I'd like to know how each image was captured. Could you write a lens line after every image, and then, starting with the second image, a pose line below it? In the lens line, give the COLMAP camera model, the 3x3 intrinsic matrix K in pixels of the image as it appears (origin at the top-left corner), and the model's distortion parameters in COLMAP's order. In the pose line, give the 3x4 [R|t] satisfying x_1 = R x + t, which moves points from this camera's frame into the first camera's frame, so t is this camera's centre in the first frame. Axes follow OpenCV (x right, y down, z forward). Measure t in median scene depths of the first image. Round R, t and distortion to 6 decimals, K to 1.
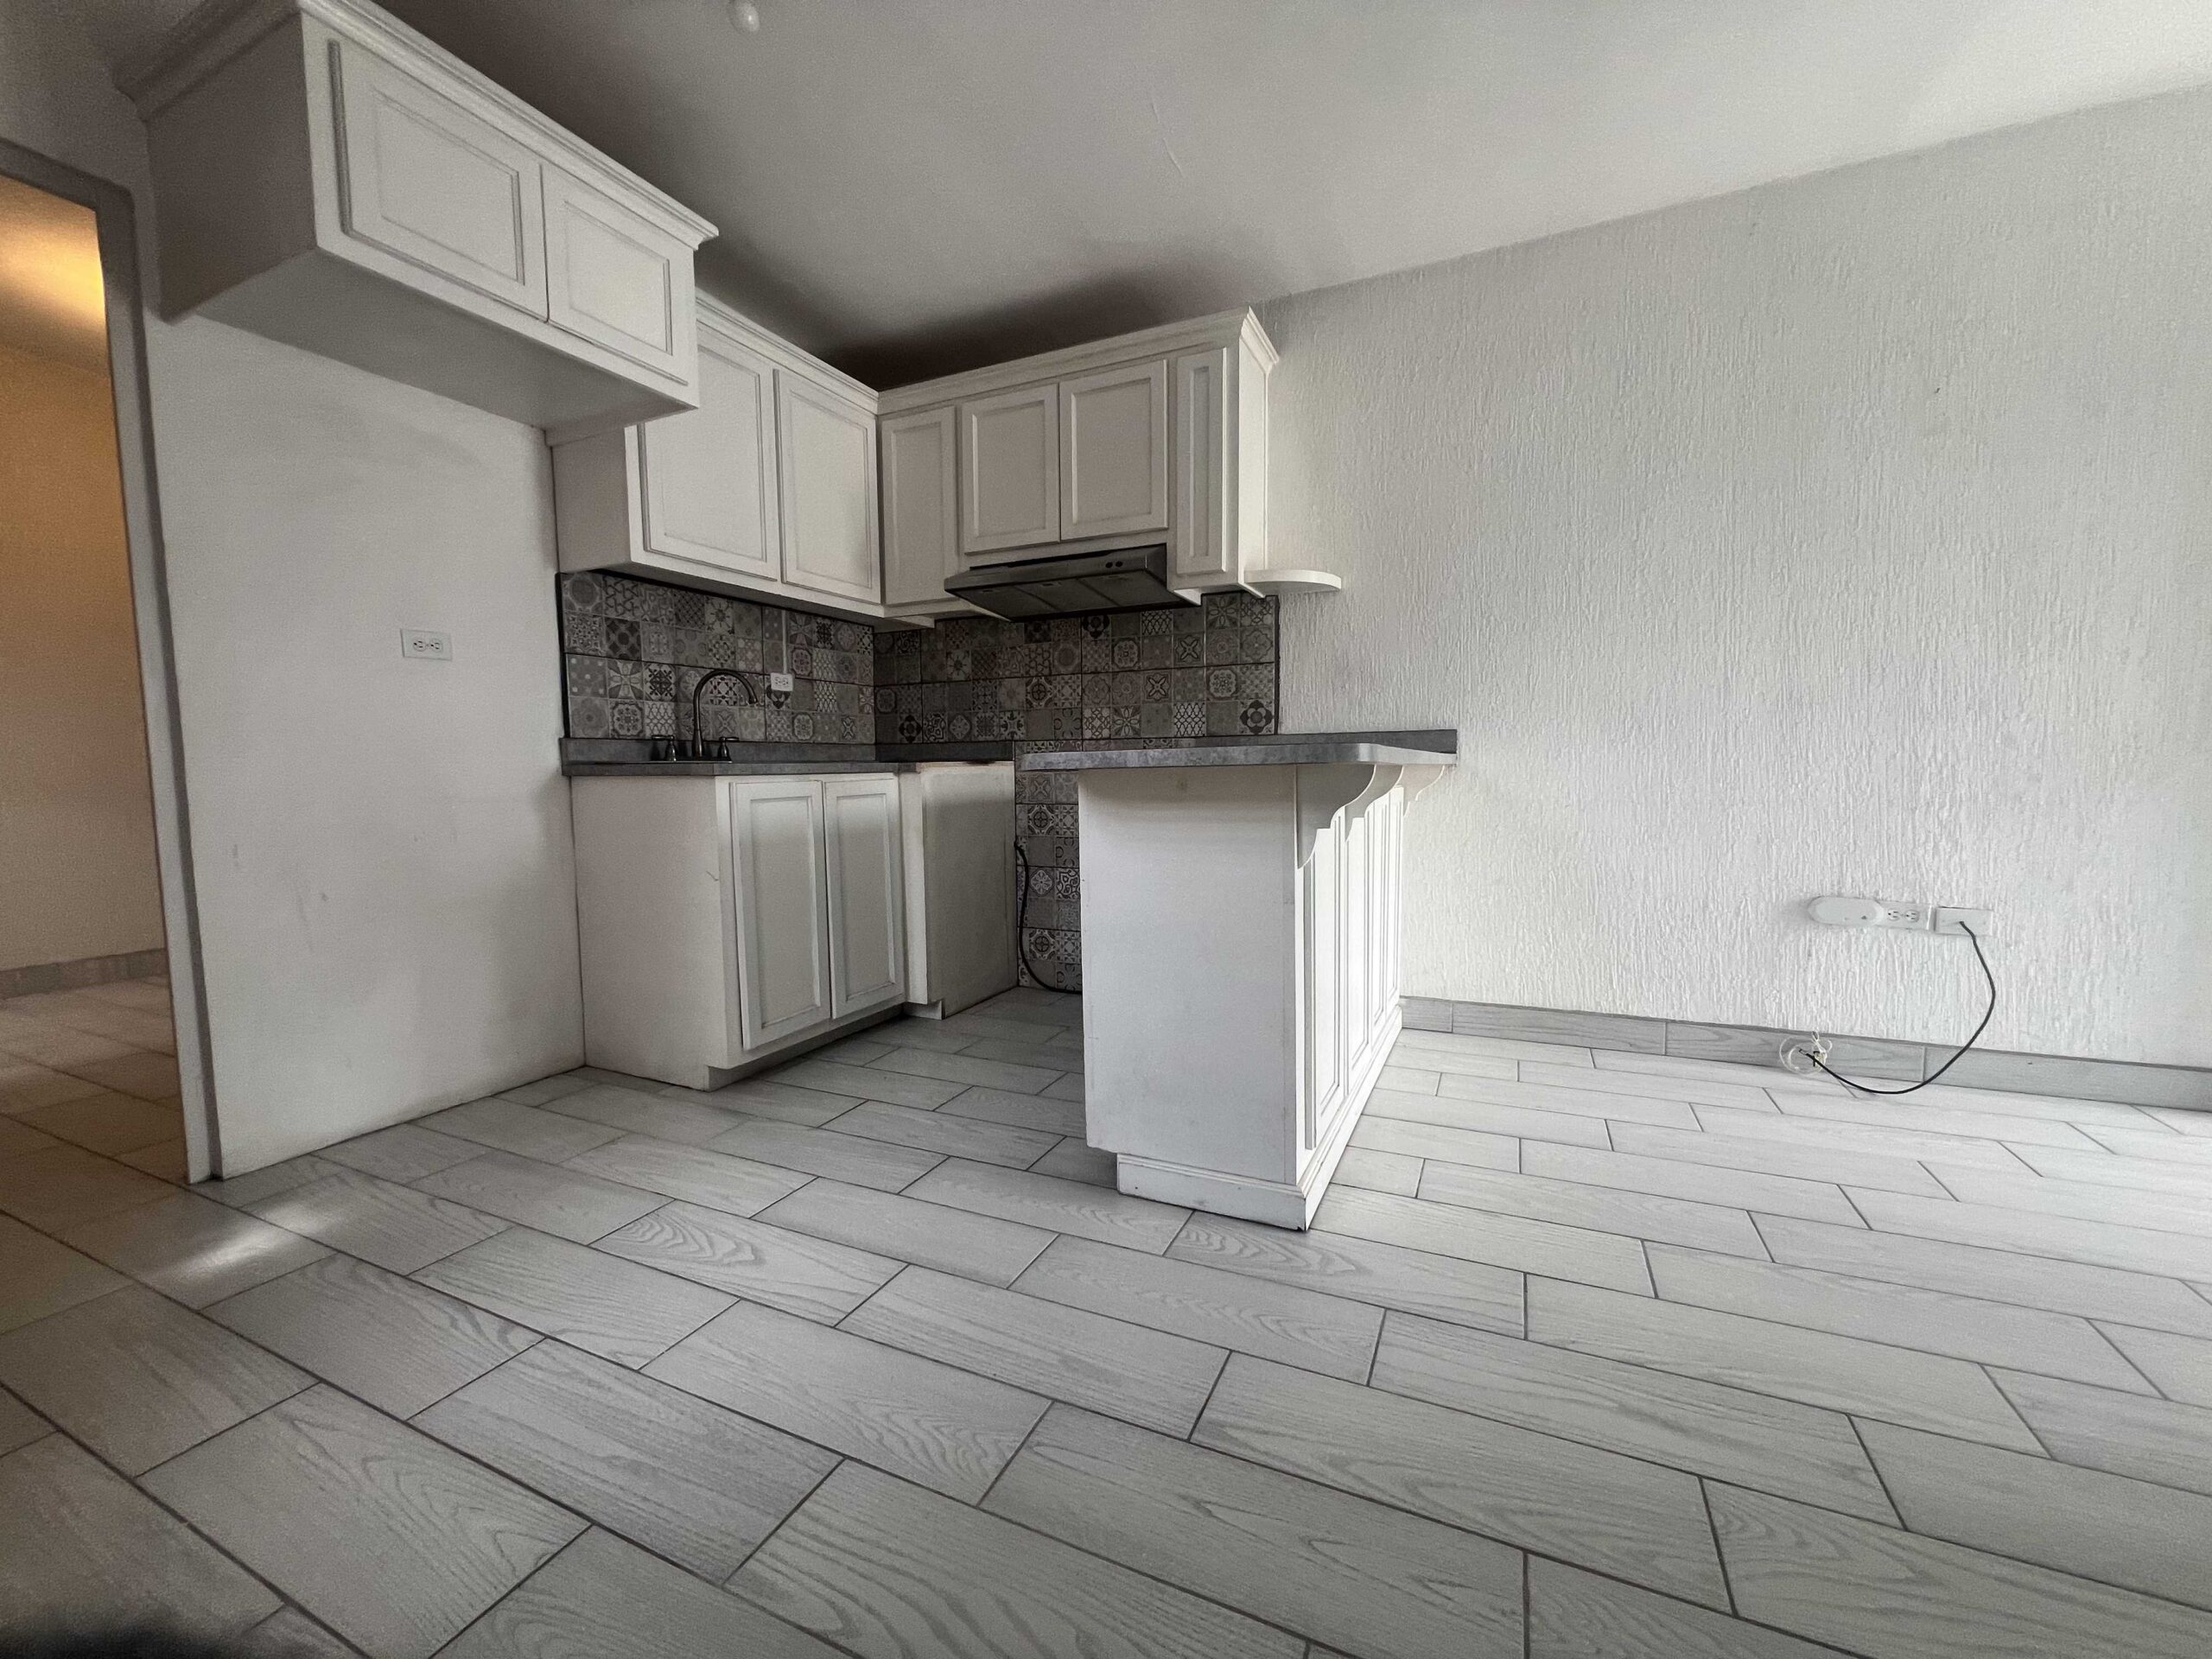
lens RADIAL K [[884.9, 0, 1106.0], [0, 884.9, 829.5], [0, 0, 1]] dist [0.000697, 0.000050]
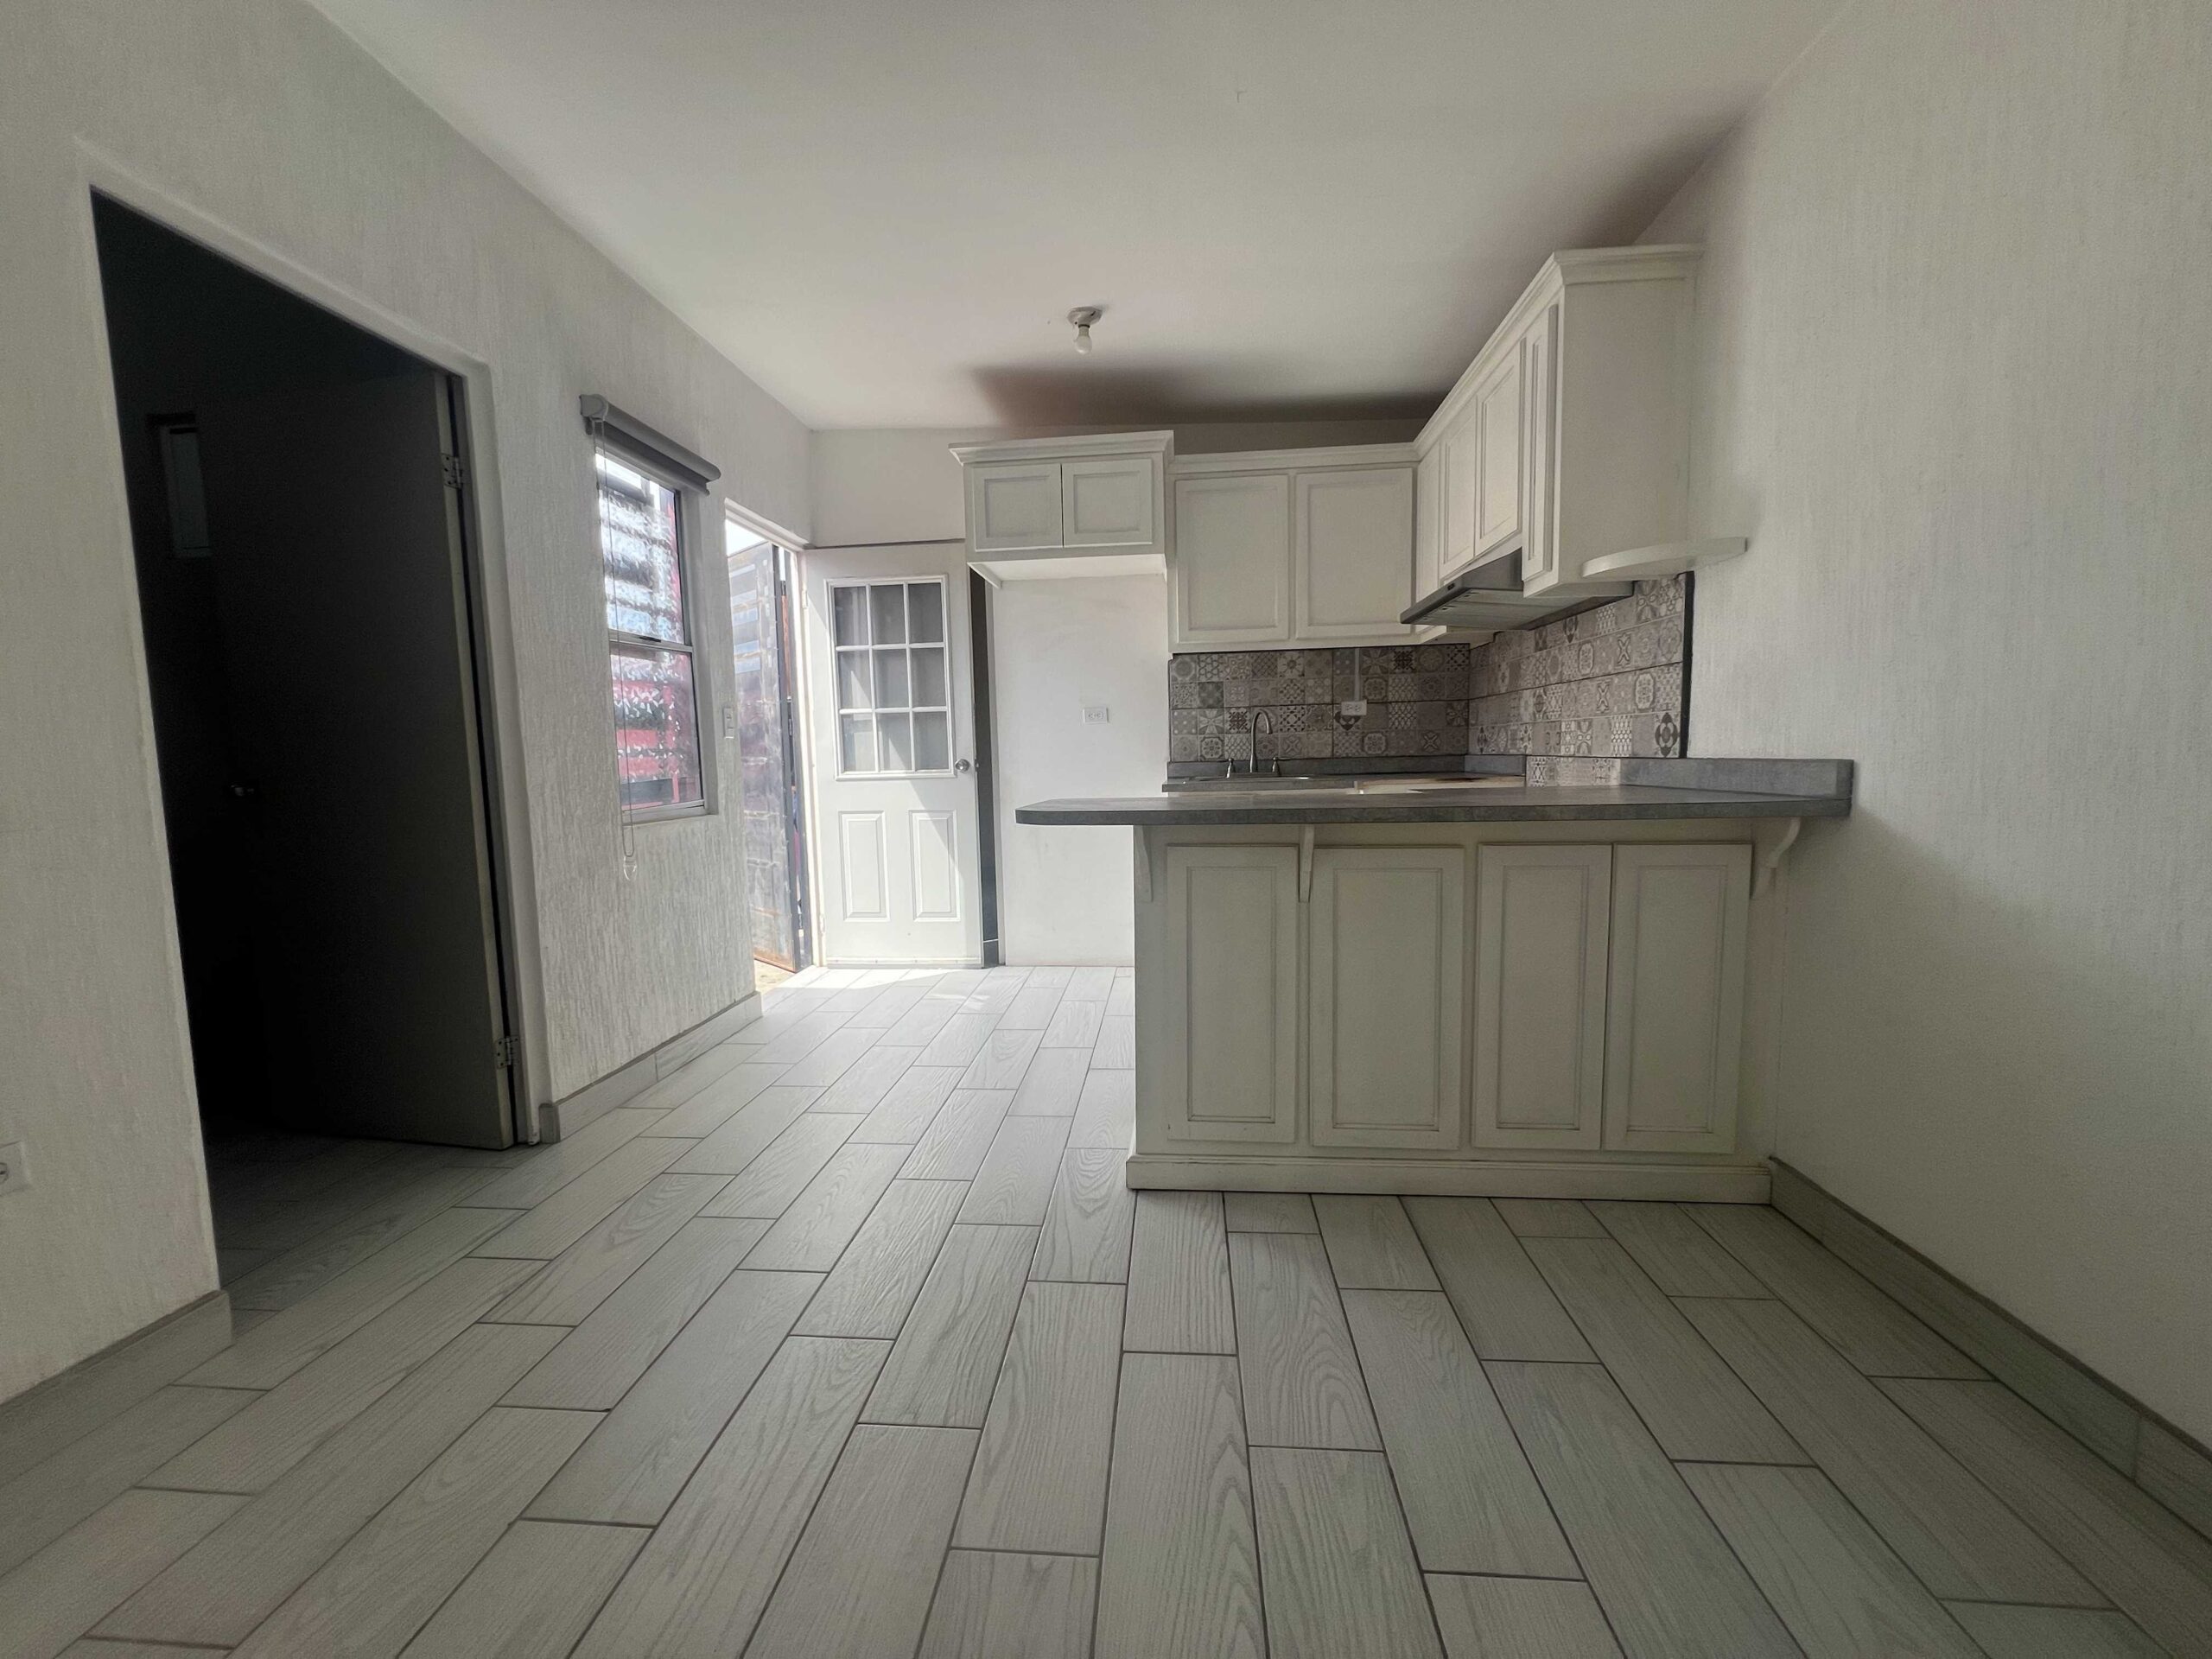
lens RADIAL K [[884.9, 0, 1106.0], [0, 884.9, 829.5], [0, 0, 1]] dist [0.000697, 0.000050]
pose [[0.341348, 0.084990, -0.936087, 0.691698], [-0.047630, 0.996188, 0.073078, -0.074251], [0.938729, 0.019640, 0.344095, 0.269678]]
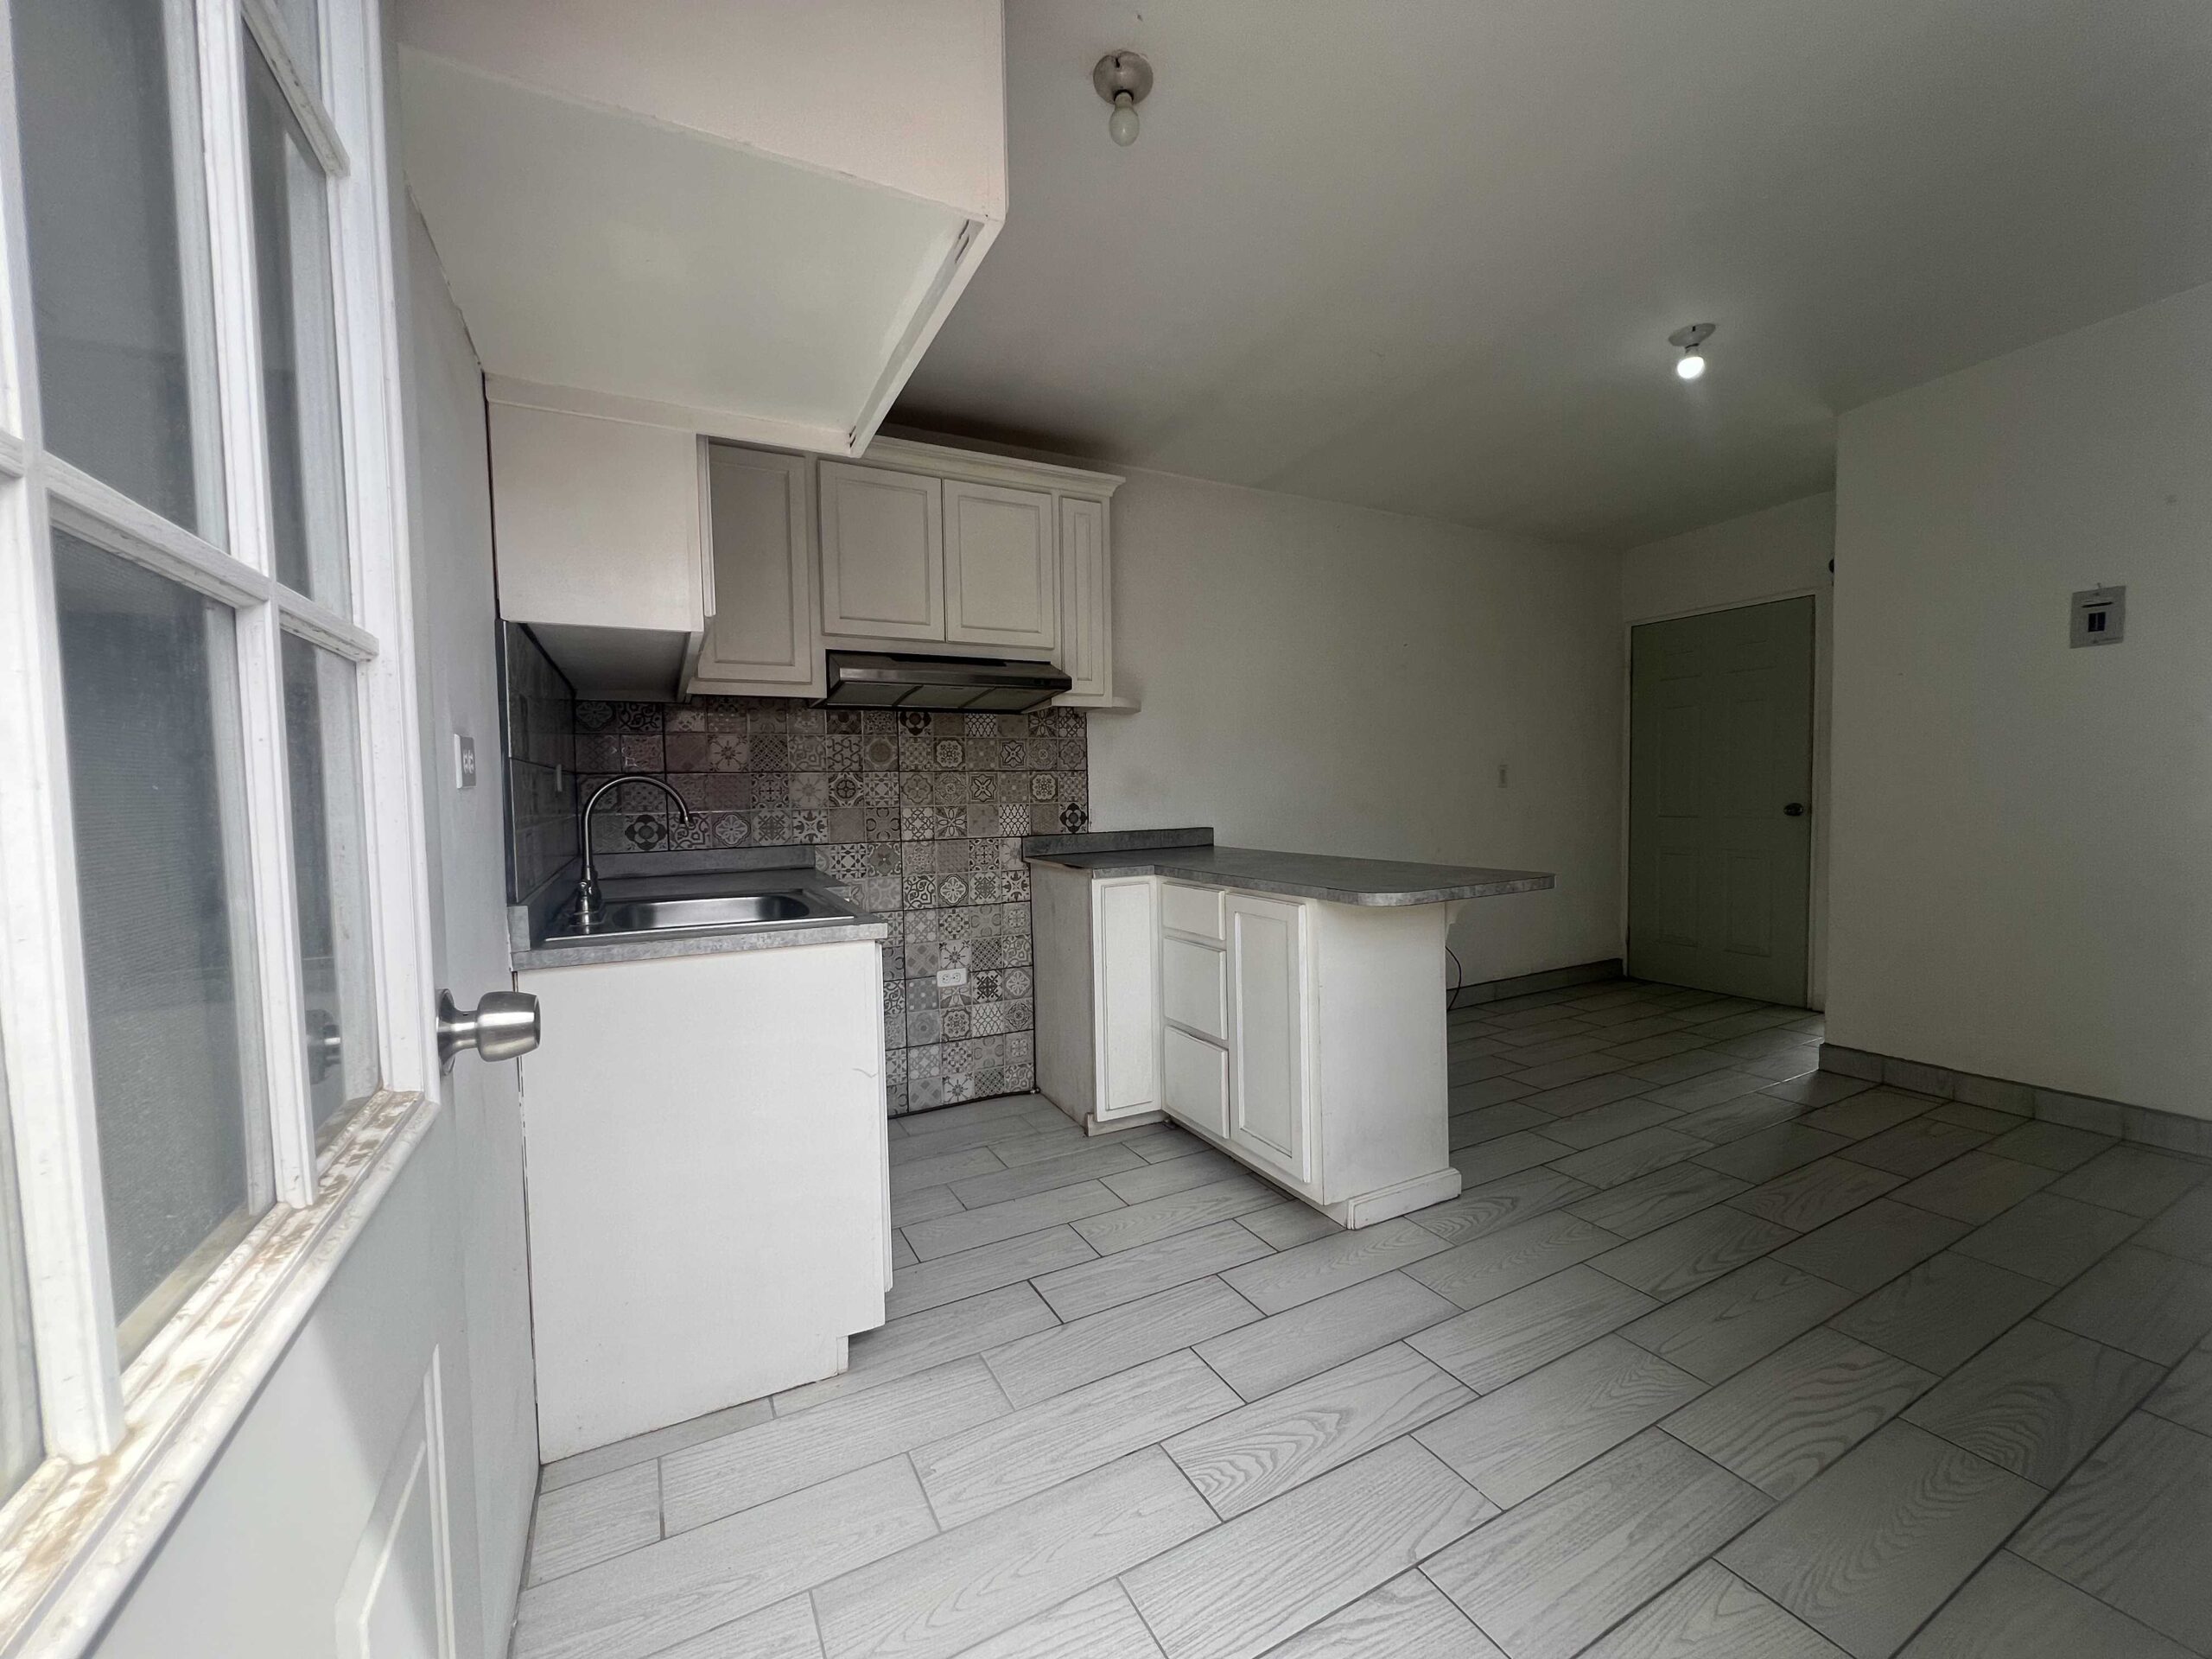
lens RADIAL K [[884.9, 0, 1106.0], [0, 884.9, 829.5], [0, 0, 1]] dist [0.000697, 0.000050]
pose [[0.607659, -0.035676, 0.793396, -0.660017], [0.068852, 0.997596, -0.007875, -0.095617], [-0.791208, 0.059412, 0.608655, 0.272283]]
